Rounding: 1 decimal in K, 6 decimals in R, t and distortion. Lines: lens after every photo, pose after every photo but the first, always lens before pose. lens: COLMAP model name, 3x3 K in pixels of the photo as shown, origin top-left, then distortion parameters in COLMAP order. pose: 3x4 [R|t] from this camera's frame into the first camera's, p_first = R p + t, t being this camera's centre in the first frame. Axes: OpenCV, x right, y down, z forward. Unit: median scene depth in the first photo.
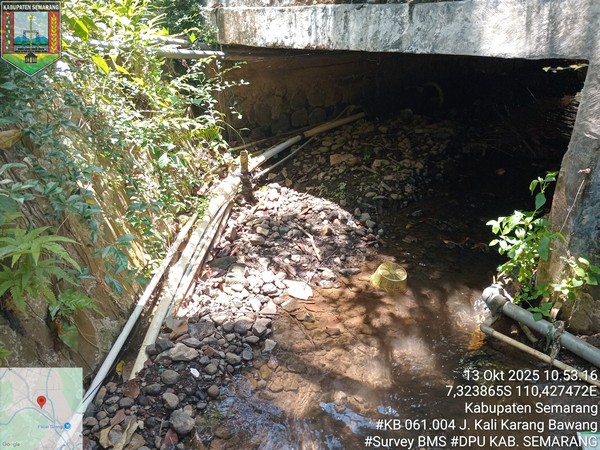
lens RADIAL K [[442.0, 0, 300.0], [0, 442.0, 225.1], [0, 0, 1]] dist [-0.003144, -0.005683]
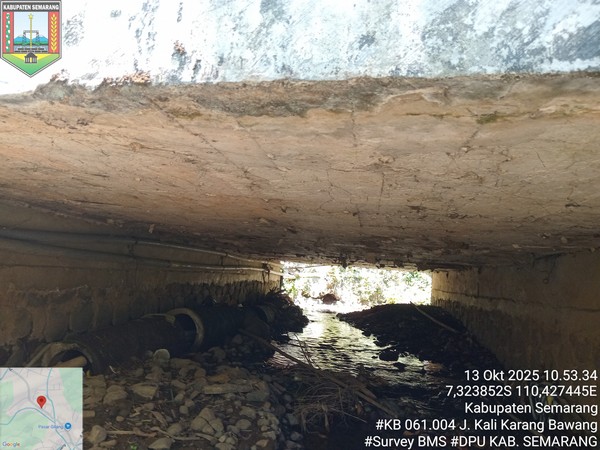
lens RADIAL K [[442.0, 0, 300.1], [0, 442.0, 225.0], [0, 0, 1]] dist [-0.003144, -0.005683]
pose [[0.756203, 0.160218, 0.634419, -0.012026], [0.189149, 0.874643, -0.446343, -0.112412], [-0.626403, 0.457526, 0.631102, 0.446307]]
